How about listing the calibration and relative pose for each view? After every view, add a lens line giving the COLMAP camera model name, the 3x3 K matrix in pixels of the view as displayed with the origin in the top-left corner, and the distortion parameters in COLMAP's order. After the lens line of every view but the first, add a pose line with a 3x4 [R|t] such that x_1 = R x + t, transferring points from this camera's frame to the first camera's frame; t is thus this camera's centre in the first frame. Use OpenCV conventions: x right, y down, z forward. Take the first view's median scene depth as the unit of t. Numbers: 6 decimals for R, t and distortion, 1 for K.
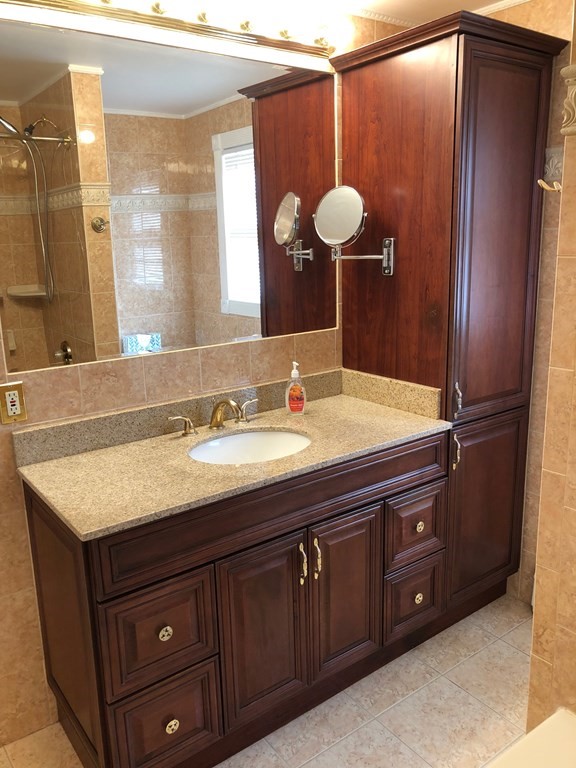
lens RADIAL K [[627.3, 0, 290.6], [0, 627.3, 384.1], [0, 0, 1]] dist [0.030531, -0.051329]
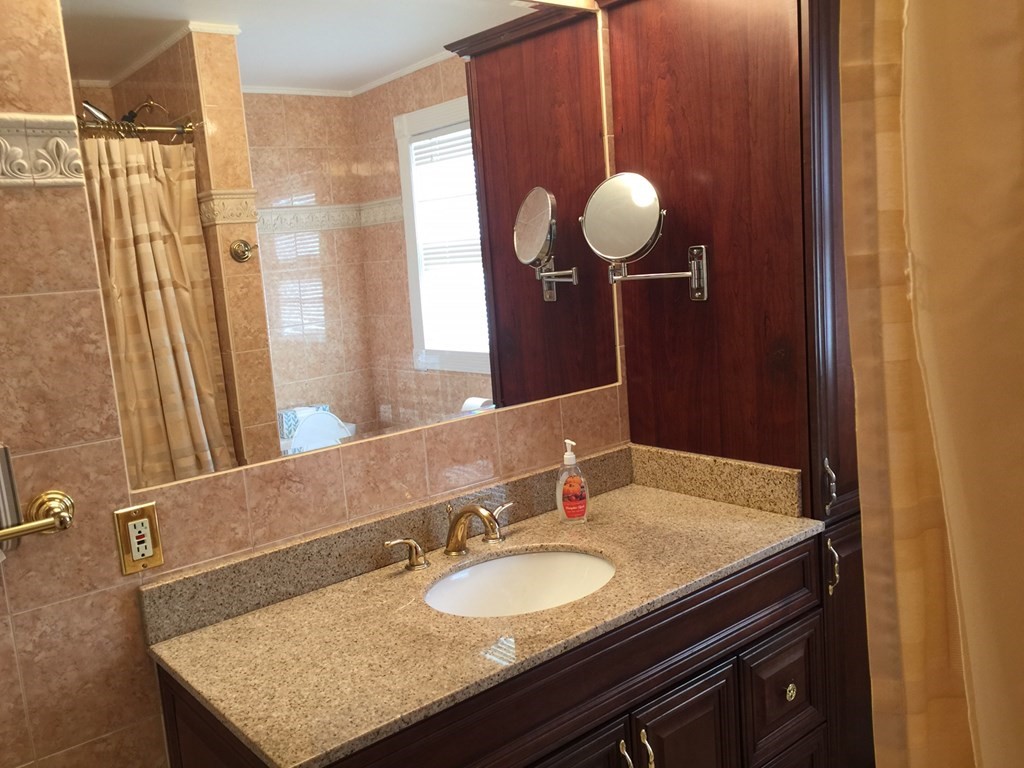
lens RADIAL K [[869.6, 0, 503.0], [0, 869.6, 382.2], [0, 0, 1]] dist [0.067481, -0.077818]
pose [[0.997813, -0.057629, 0.032387, -0.088219], [0.060260, 0.994367, -0.087193, -0.020996], [-0.027180, 0.088954, 0.995665, 0.101838]]
